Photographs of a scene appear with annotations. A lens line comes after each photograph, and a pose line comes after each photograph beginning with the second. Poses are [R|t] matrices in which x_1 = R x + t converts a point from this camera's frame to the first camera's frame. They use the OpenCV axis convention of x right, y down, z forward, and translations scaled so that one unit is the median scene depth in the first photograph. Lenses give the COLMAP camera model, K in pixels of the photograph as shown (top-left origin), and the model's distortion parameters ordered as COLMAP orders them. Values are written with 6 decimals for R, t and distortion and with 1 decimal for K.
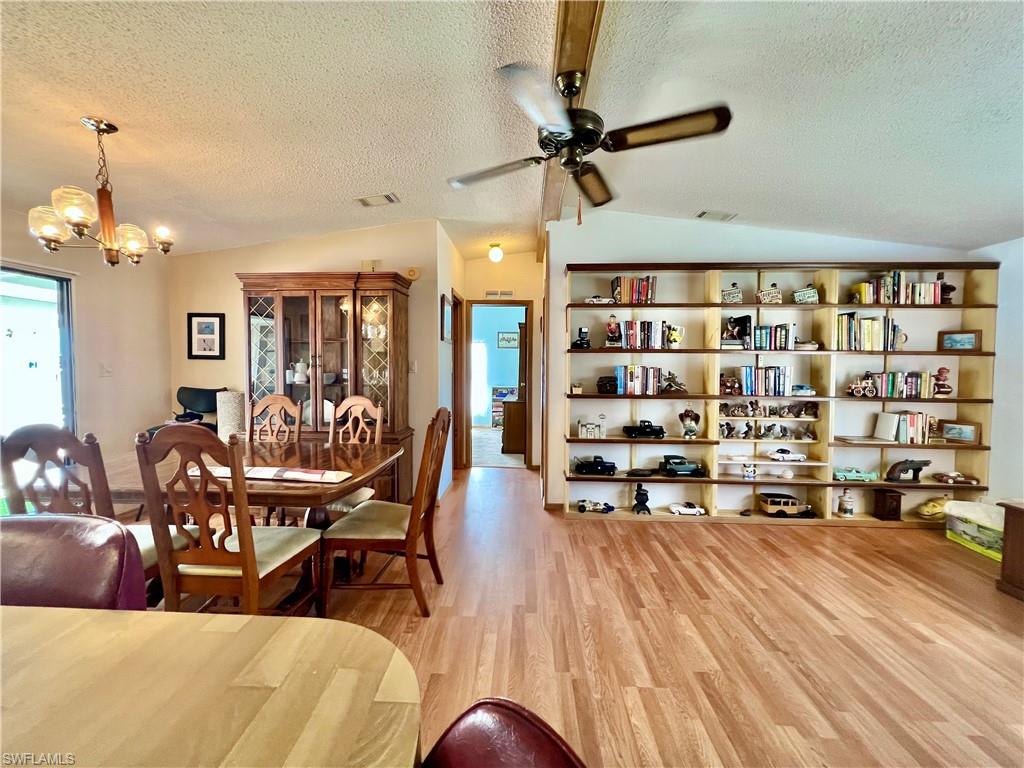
lens RADIAL K [[408.8, 0, 509.8], [0, 408.8, 380.8], [0, 0, 1]] dist [-0.002464, 0.000602]
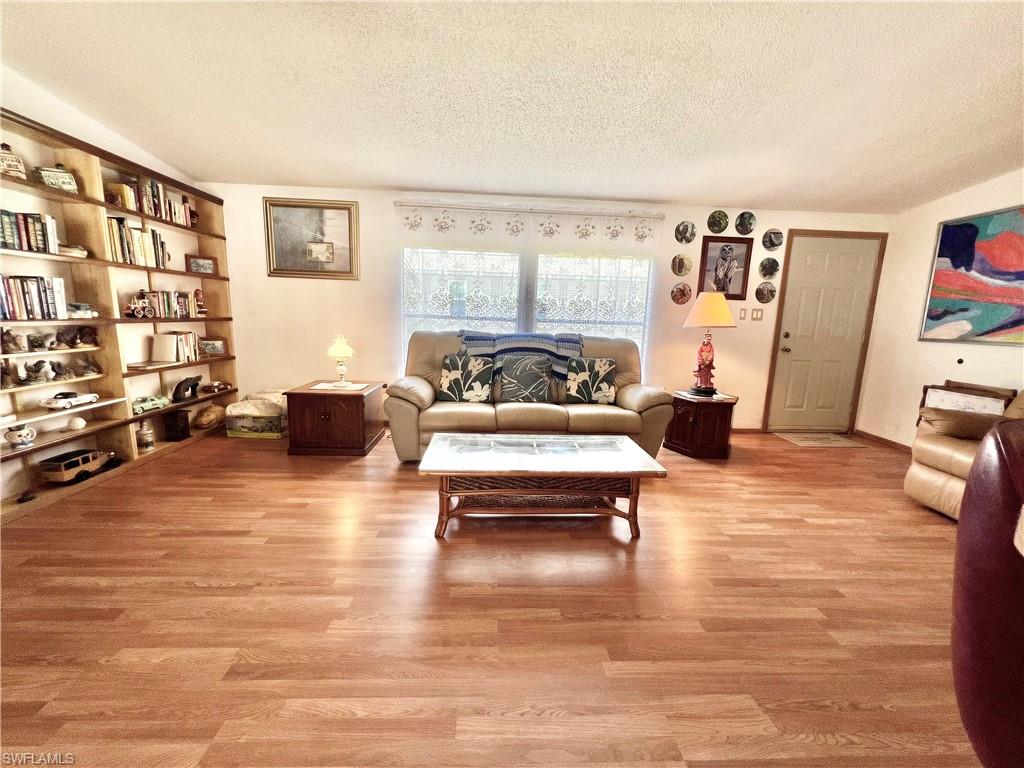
lens RADIAL K [[408.8, 0, 509.4], [0, 408.8, 382.1], [0, 0, 1]] dist [-0.002464, 0.000602]
pose [[-0.089634, -0.176153, 0.980273, -0.122257], [0.002403, 0.984194, 0.177077, 0.020319], [-0.995972, 0.018227, -0.087794, 0.267731]]
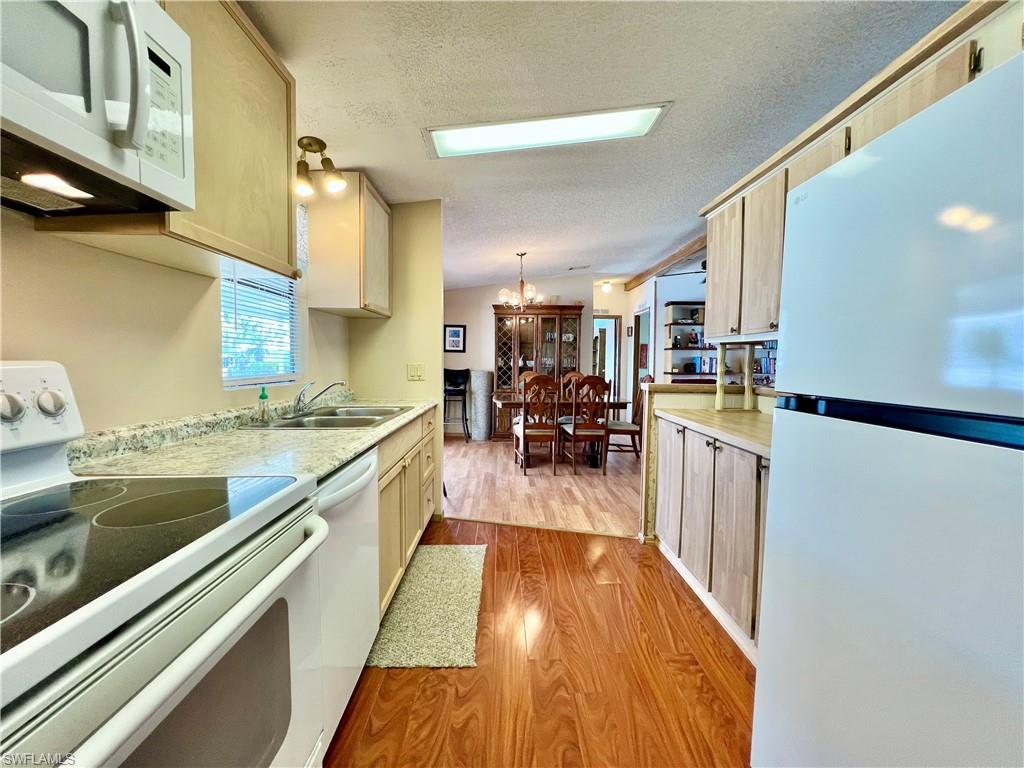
lens RADIAL K [[408.8, 0, 509.9], [0, 408.8, 382.5], [0, 0, 1]] dist [-0.002464, 0.000602]
pose [[0.998268, 0.001098, 0.058824, -0.686456], [-0.002022, 0.999875, 0.015651, 0.050801], [-0.058799, -0.015743, 0.998146, -0.789451]]
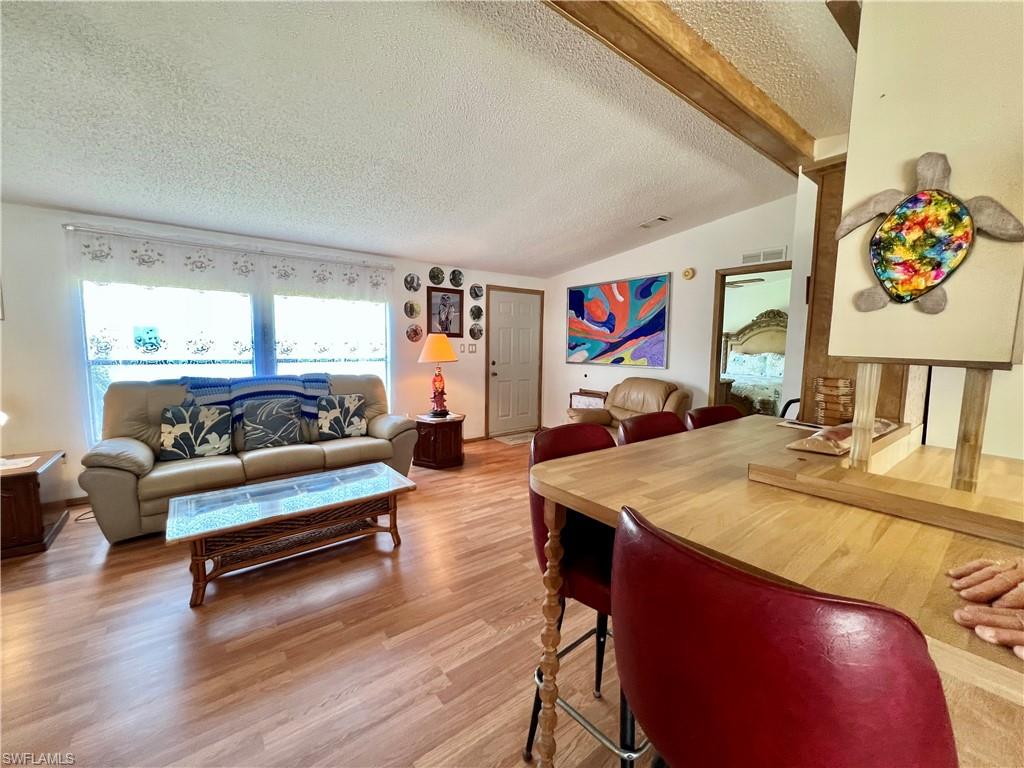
lens RADIAL K [[410.9, 0, 509.6], [0, 410.9, 381.4], [0, 0, 1]] dist [-0.004457, 0.001468]
pose [[-0.644187, -0.091965, 0.759319, -0.261105], [0.006490, 0.992052, 0.125658, -0.032972], [-0.764841, 0.085875, -0.638470, 0.329478]]
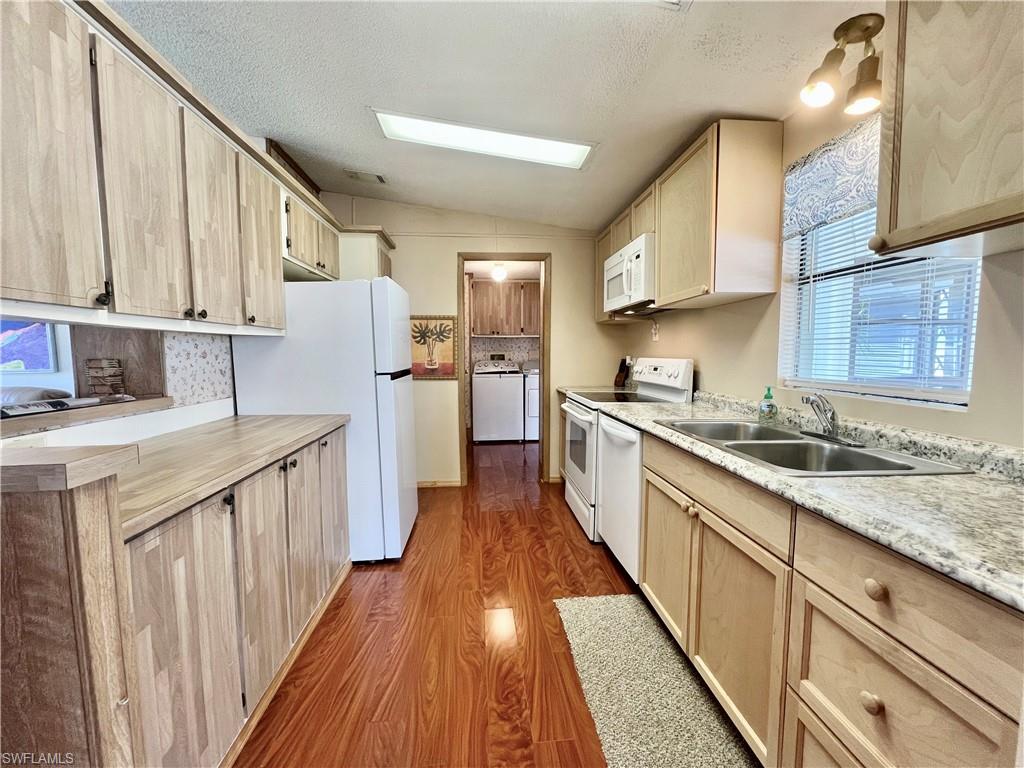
lens RADIAL K [[408.8, 0, 510.2], [0, 408.8, 384.0], [0, 0, 1]] dist [-0.002464, 0.000602]
pose [[-0.992173, 0.006583, -0.124696, -0.563516], [-0.007942, 0.993261, 0.115624, 0.001969], [0.124617, 0.115709, -0.985435, 0.216801]]
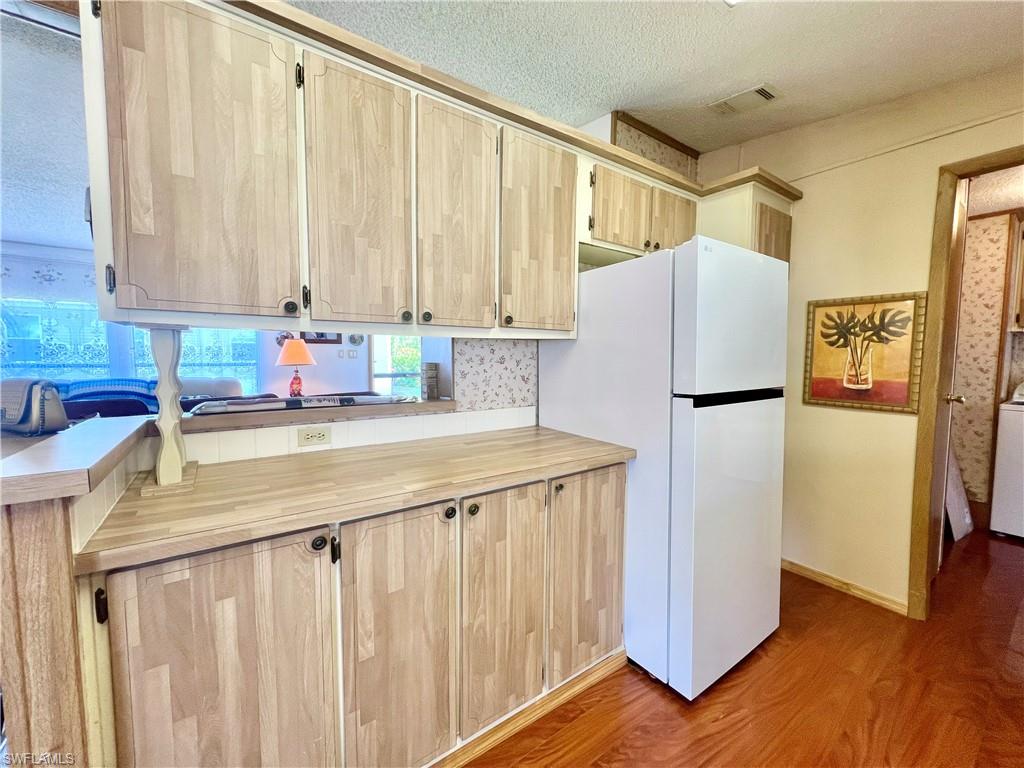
lens RADIAL K [[408.8, 0, 508.0], [0, 408.8, 382.2], [0, 0, 1]] dist [-0.002464, 0.000602]
pose [[-0.607480, -0.063768, 0.791771, -0.660185], [0.019298, 0.995293, 0.094966, 0.007998], [-0.794100, 0.072969, -0.603390, -0.080101]]
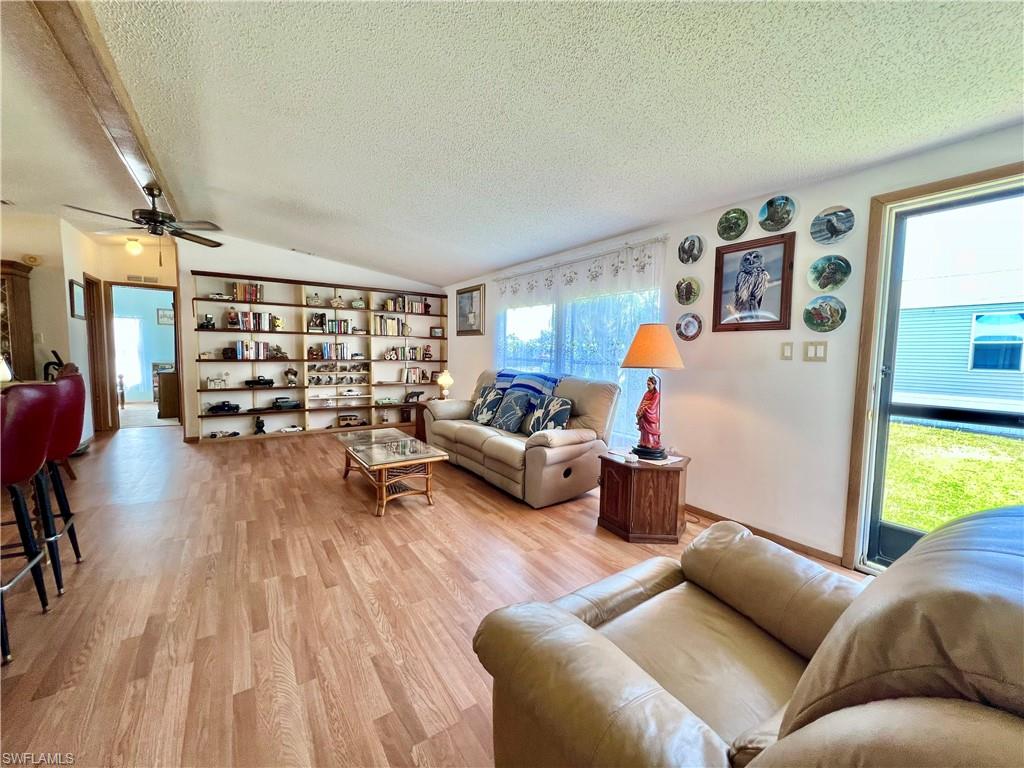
lens RADIAL K [[408.8, 0, 510.3], [0, 408.8, 382.2], [0, 0, 1]] dist [-0.002464, 0.000602]
pose [[0.806239, -0.037779, 0.590383, 0.183513], [0.010014, 0.998687, 0.050232, 0.052807], [-0.591506, -0.034587, 0.805559, -0.864032]]
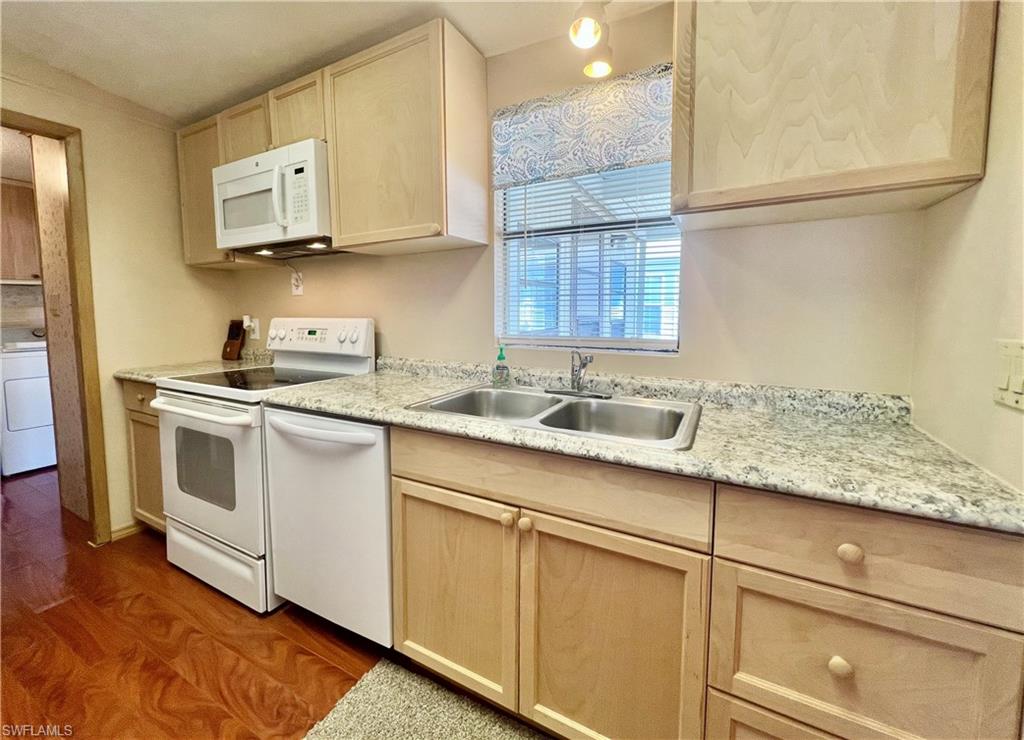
lens RADIAL K [[419.1, 0, 495.8], [0, 419.1, 343.8], [0, 0, 1]] dist [-0.002866, 0.000515]
pose [[-0.444683, 0.070527, -0.892907, -0.515288], [-0.033147, 0.994917, 0.095092, 0.013542], [0.895074, 0.071882, -0.440085, -0.050186]]
